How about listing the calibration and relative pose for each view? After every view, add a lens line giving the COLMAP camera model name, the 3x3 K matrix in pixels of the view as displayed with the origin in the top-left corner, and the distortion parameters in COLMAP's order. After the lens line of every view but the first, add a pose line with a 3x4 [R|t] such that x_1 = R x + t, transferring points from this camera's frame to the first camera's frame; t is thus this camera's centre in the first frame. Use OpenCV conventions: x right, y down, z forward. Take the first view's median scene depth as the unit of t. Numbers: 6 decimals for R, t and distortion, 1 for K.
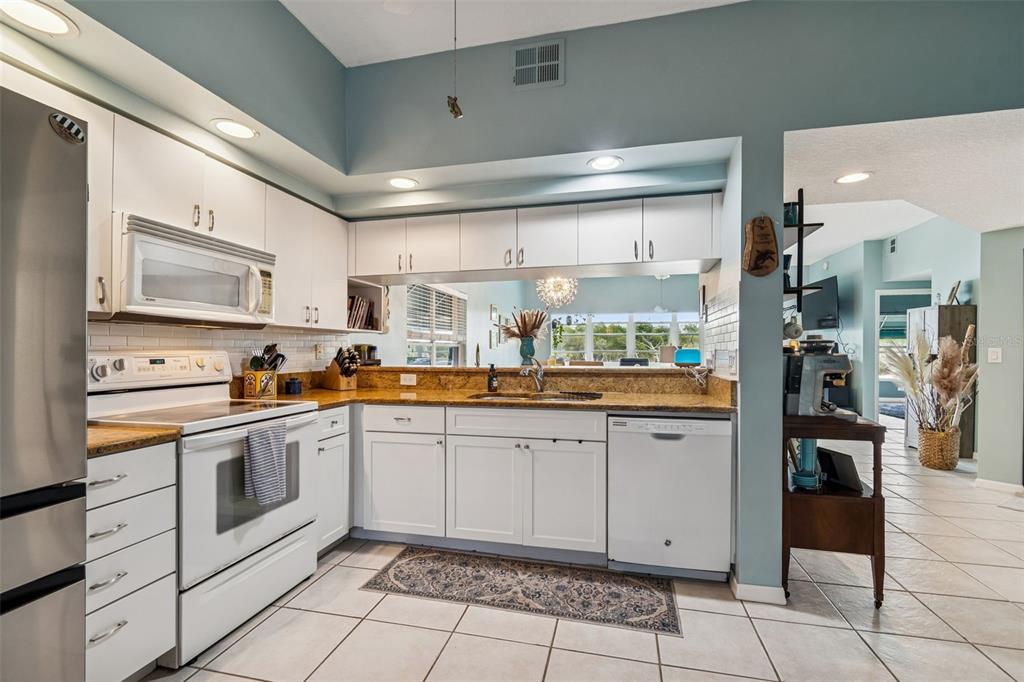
lens RADIAL K [[452.2, 0, 513.1], [0, 452.2, 347.7], [0, 0, 1]] dist [0.000087, -0.000212]
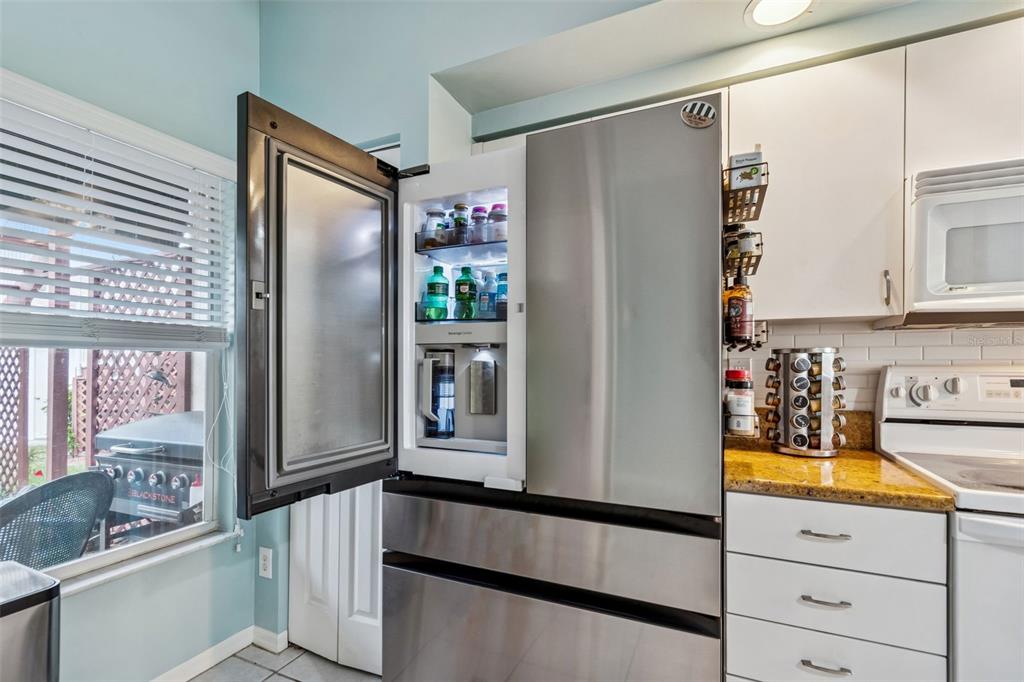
lens RADIAL K [[467.5, 0, 514.7], [0, 467.5, 363.6], [0, 0, 1]] dist [-0.001476, -0.000199]
pose [[-0.185758, -0.005619, -0.982580, -0.016170], [0.004973, 0.999965, -0.006659, 0.004507], [0.982583, -0.006123, -0.185723, 0.522559]]
